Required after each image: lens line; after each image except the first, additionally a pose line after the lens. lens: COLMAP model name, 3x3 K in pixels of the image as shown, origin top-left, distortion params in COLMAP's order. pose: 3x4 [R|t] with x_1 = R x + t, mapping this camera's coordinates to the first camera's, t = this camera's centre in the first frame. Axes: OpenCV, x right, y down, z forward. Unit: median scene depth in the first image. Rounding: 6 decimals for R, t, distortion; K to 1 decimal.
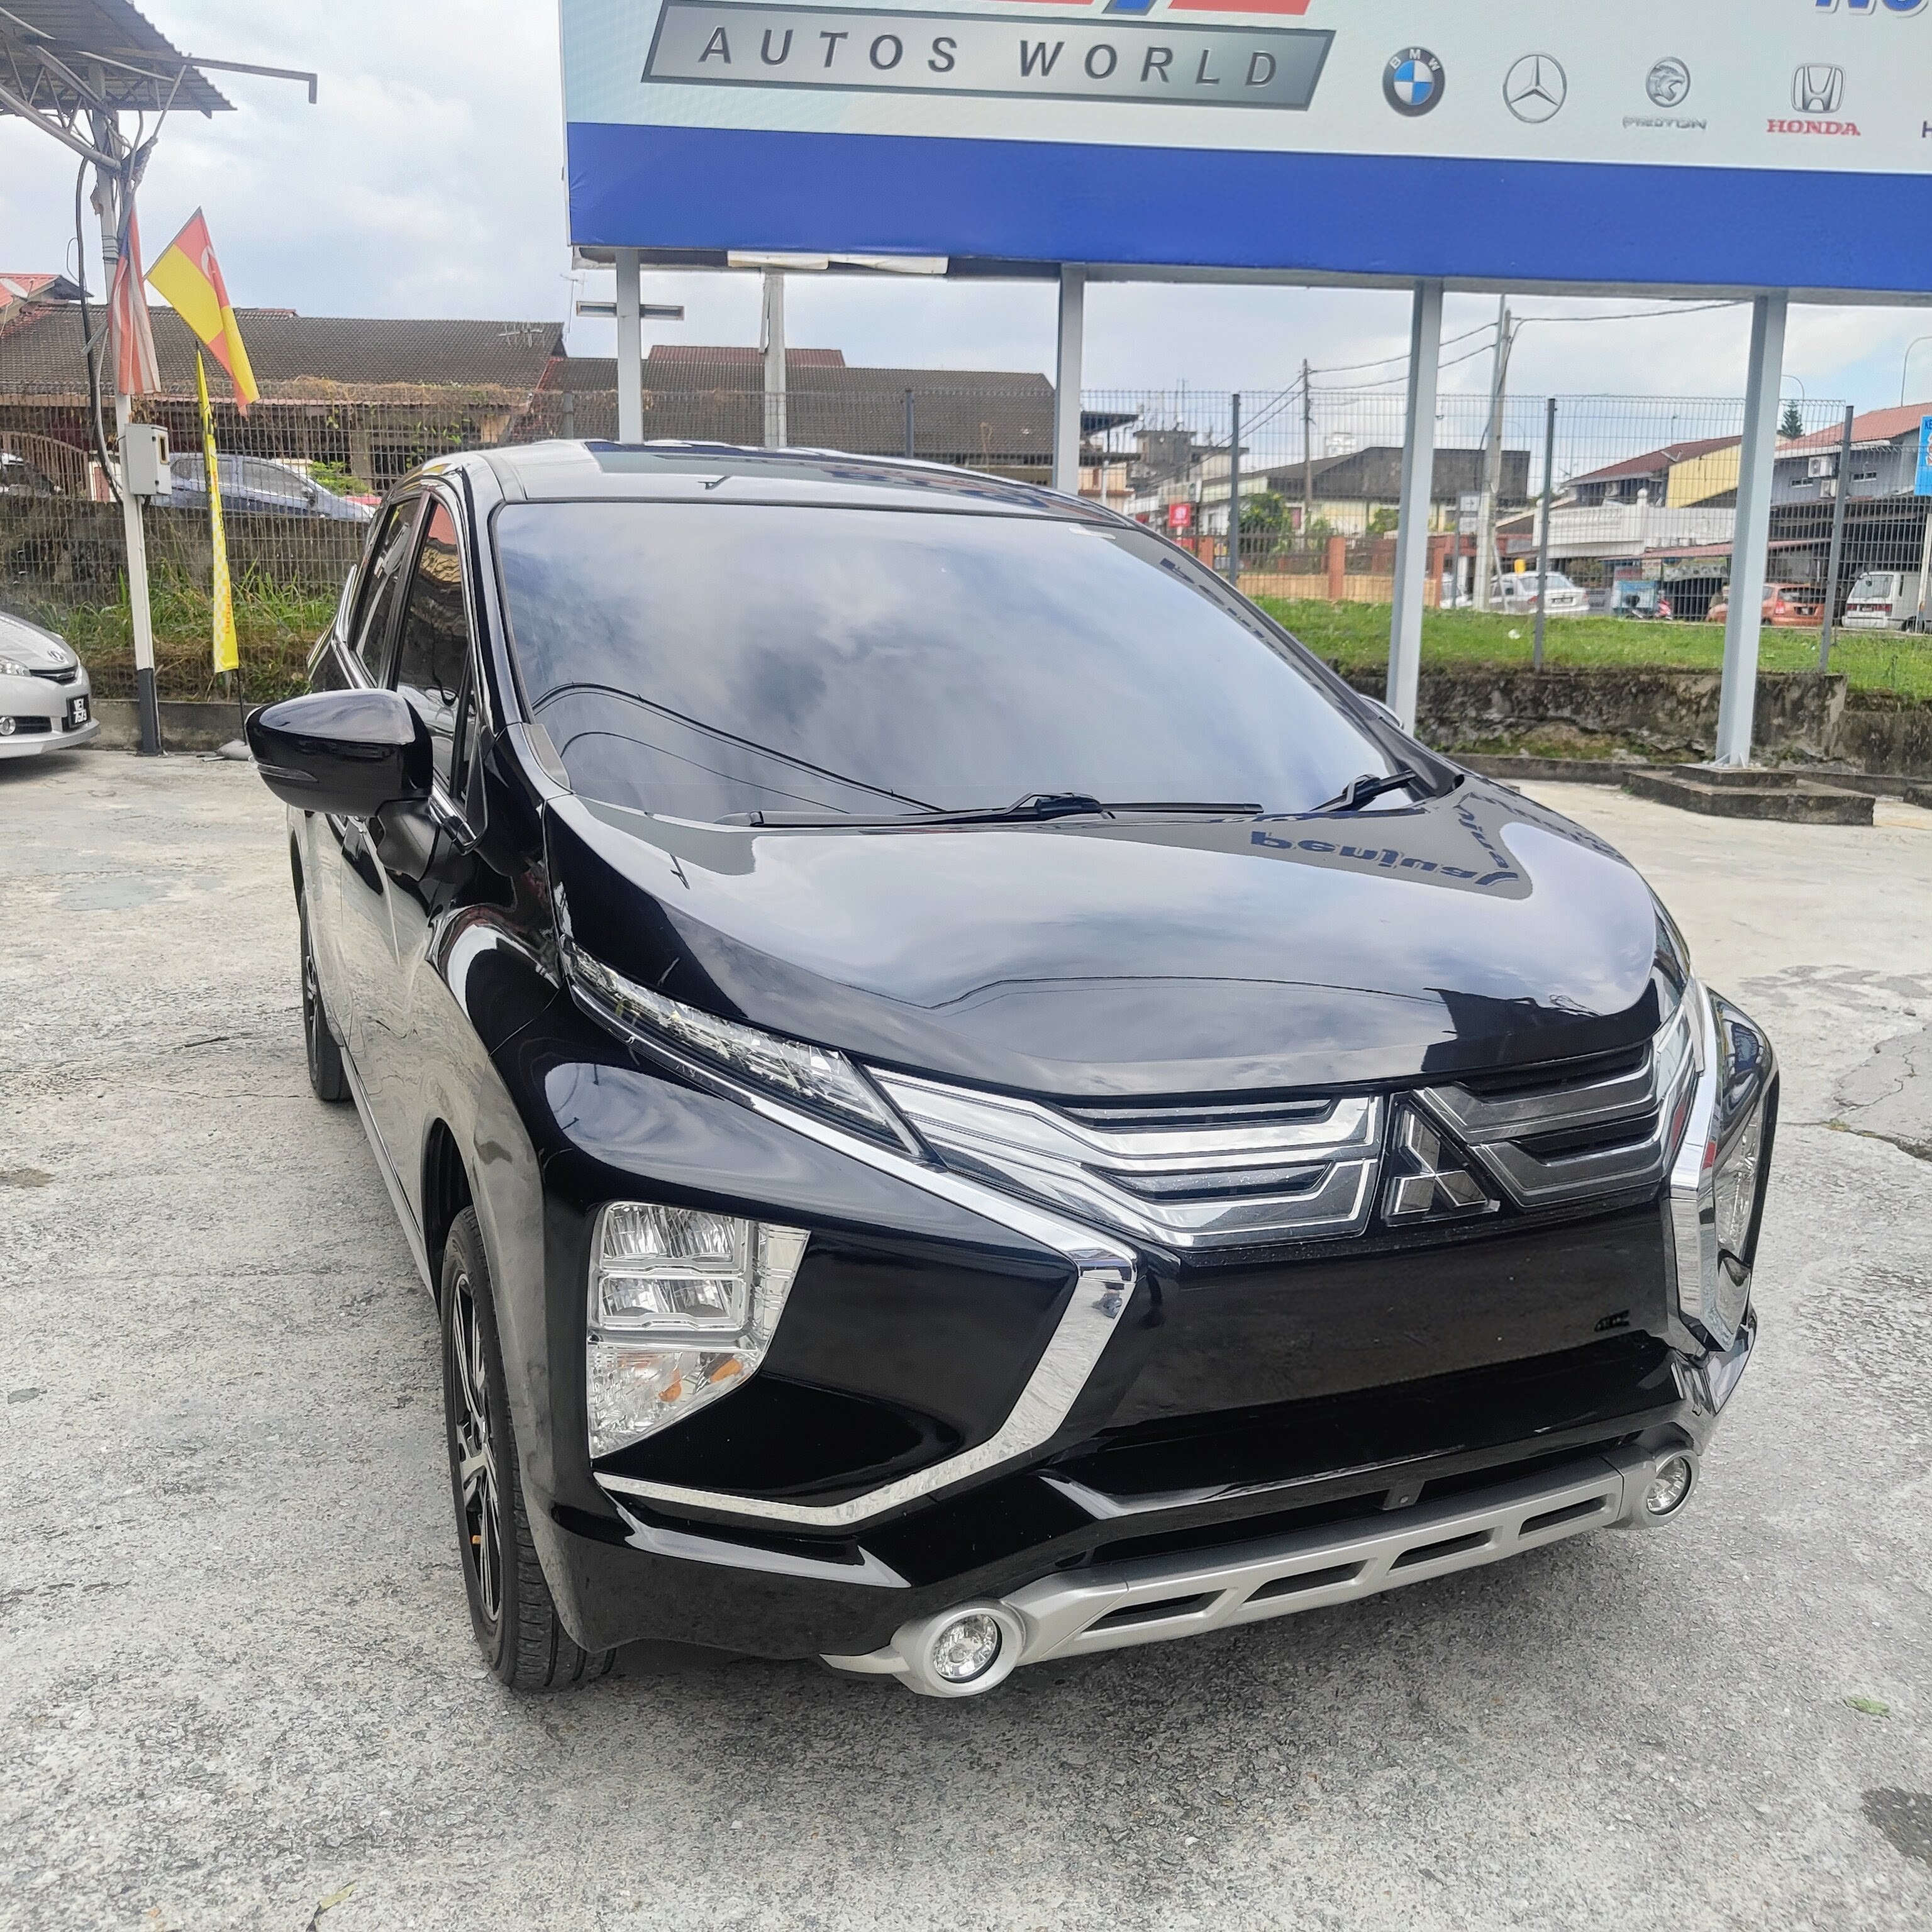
lens RADIAL K [[1811.5, 0, 891.1], [0, 1811.5, 966.5], [0, 0, 1]] dist [0.001614, 0.000000]
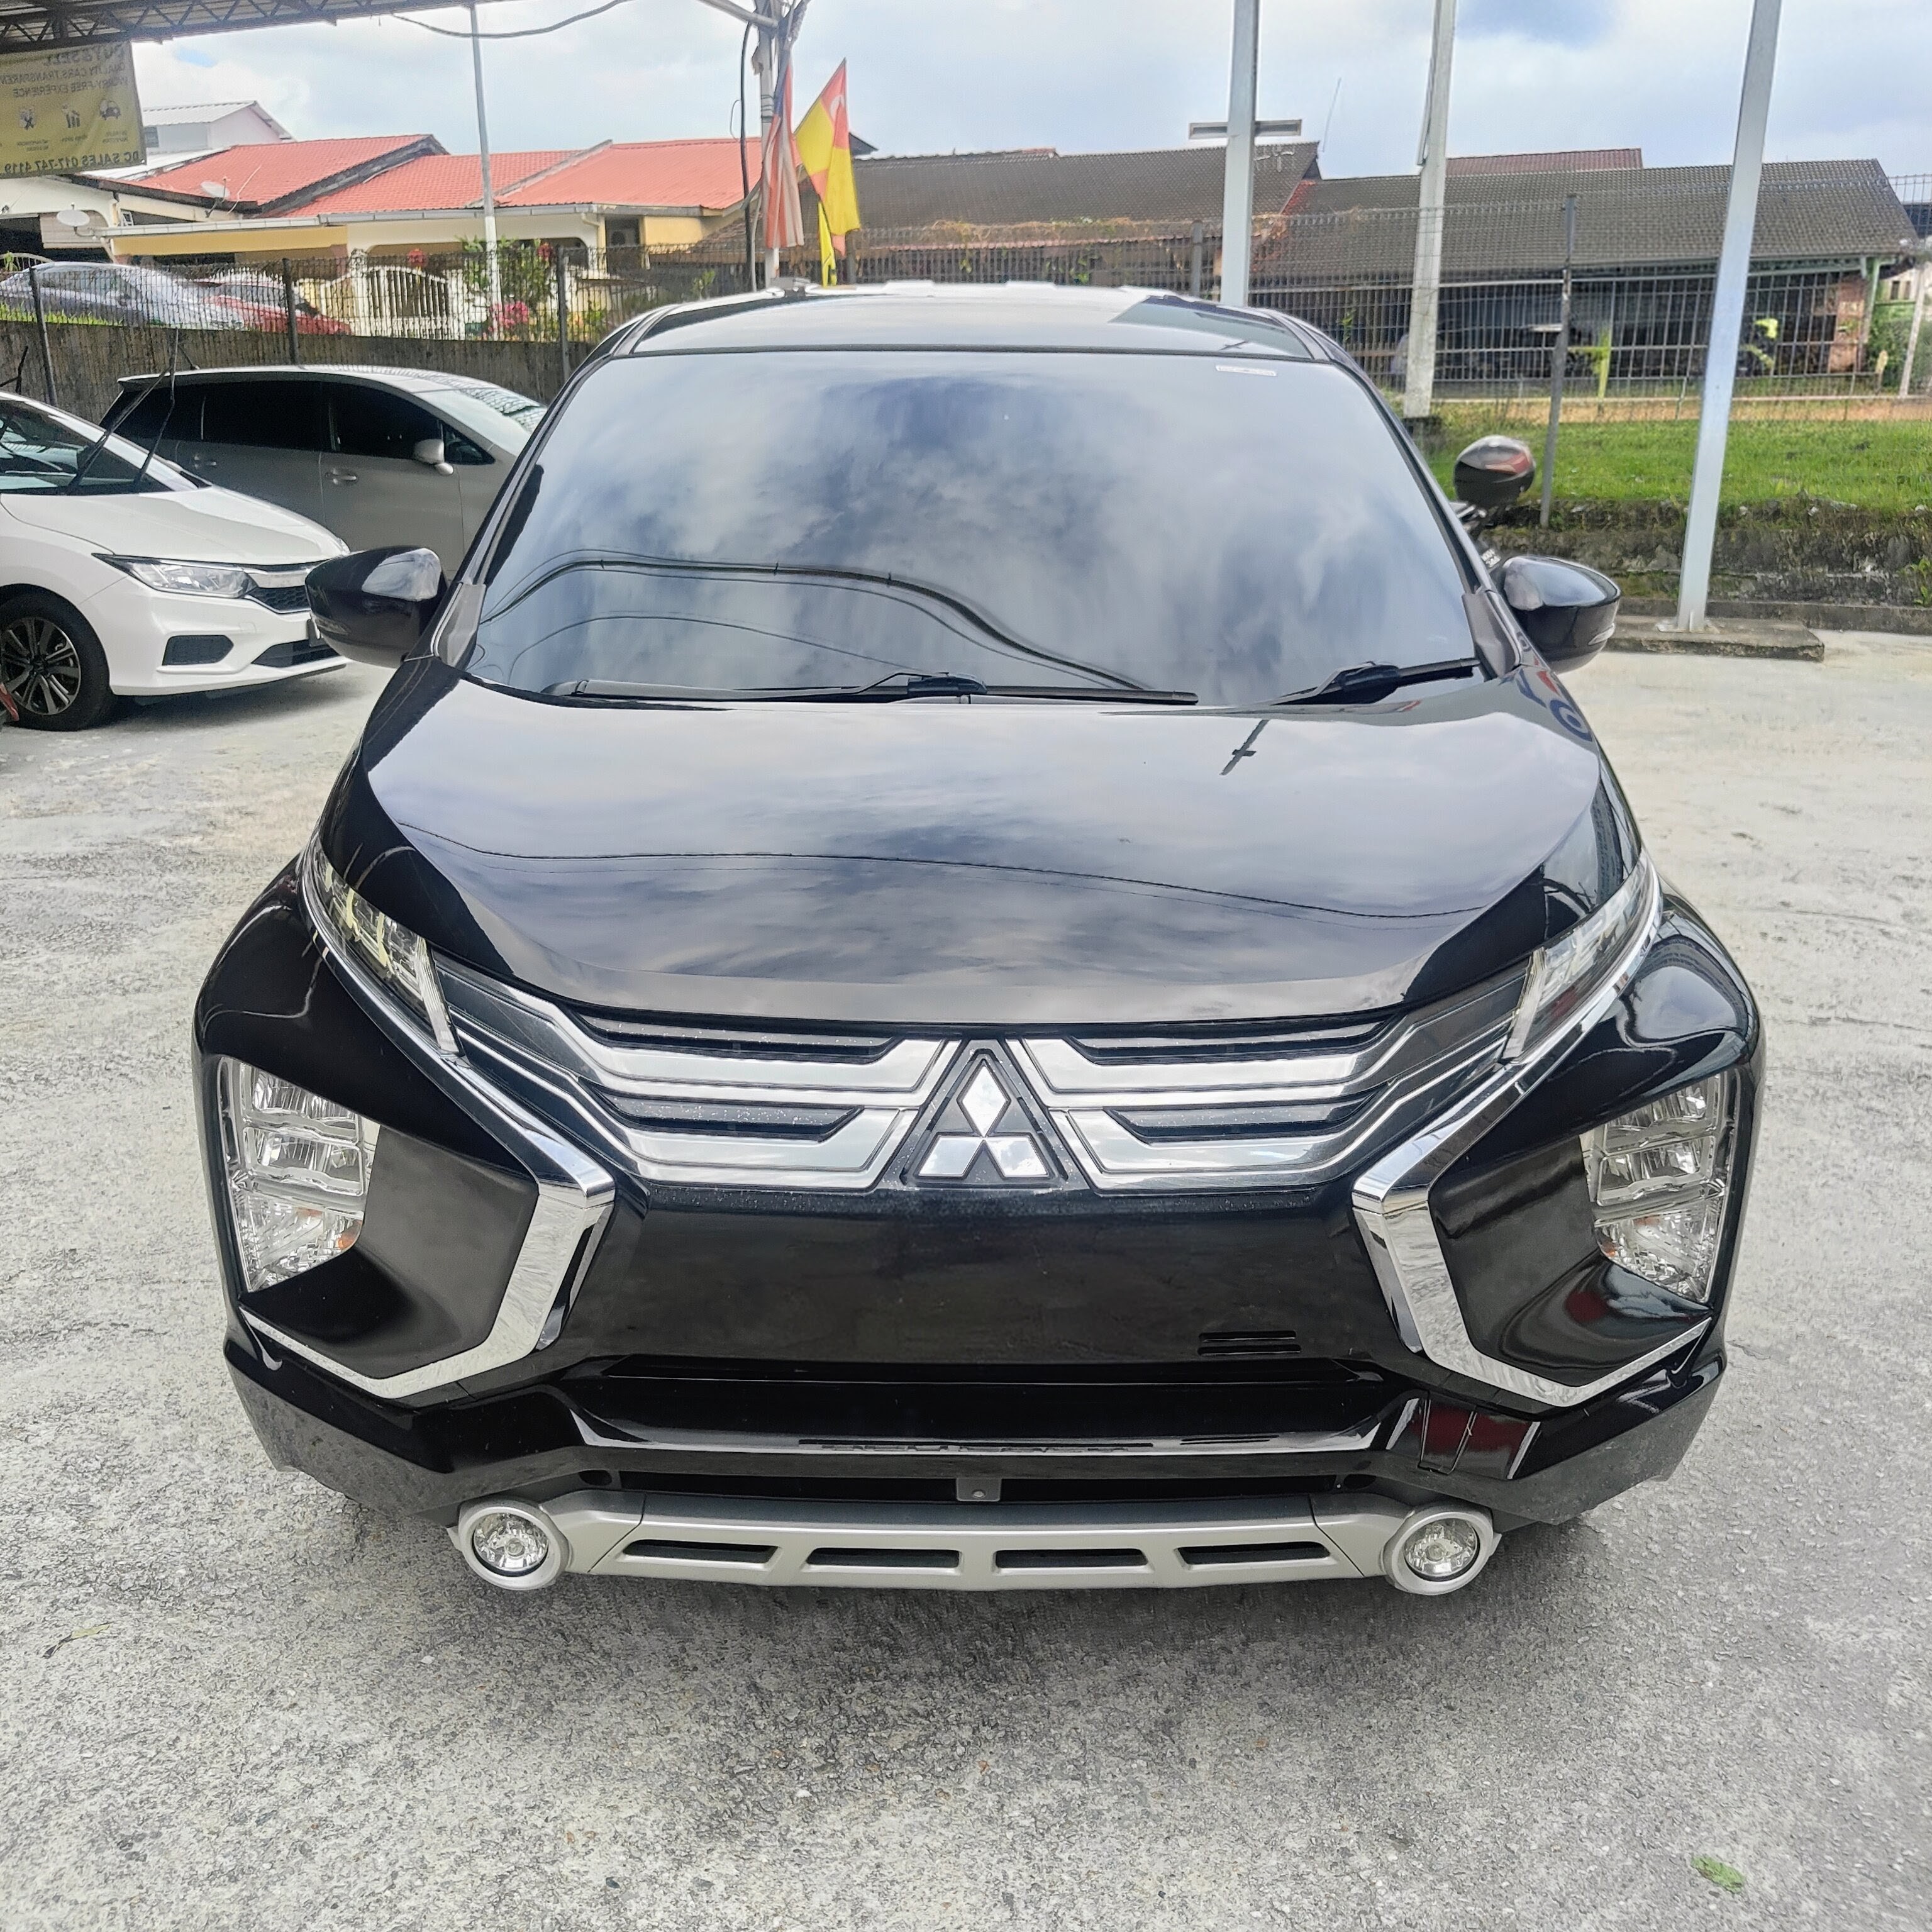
lens RADIAL K [[1811.5, 0, 965.3], [0, 1811.5, 968.5], [0, 0, 1]] dist [0.001614, 0.000000]
pose [[0.917037, 0.100336, -0.385974, 0.469970], [-0.066559, 0.992765, 0.099937, -0.039660], [0.393209, -0.065956, 0.917080, 0.157675]]
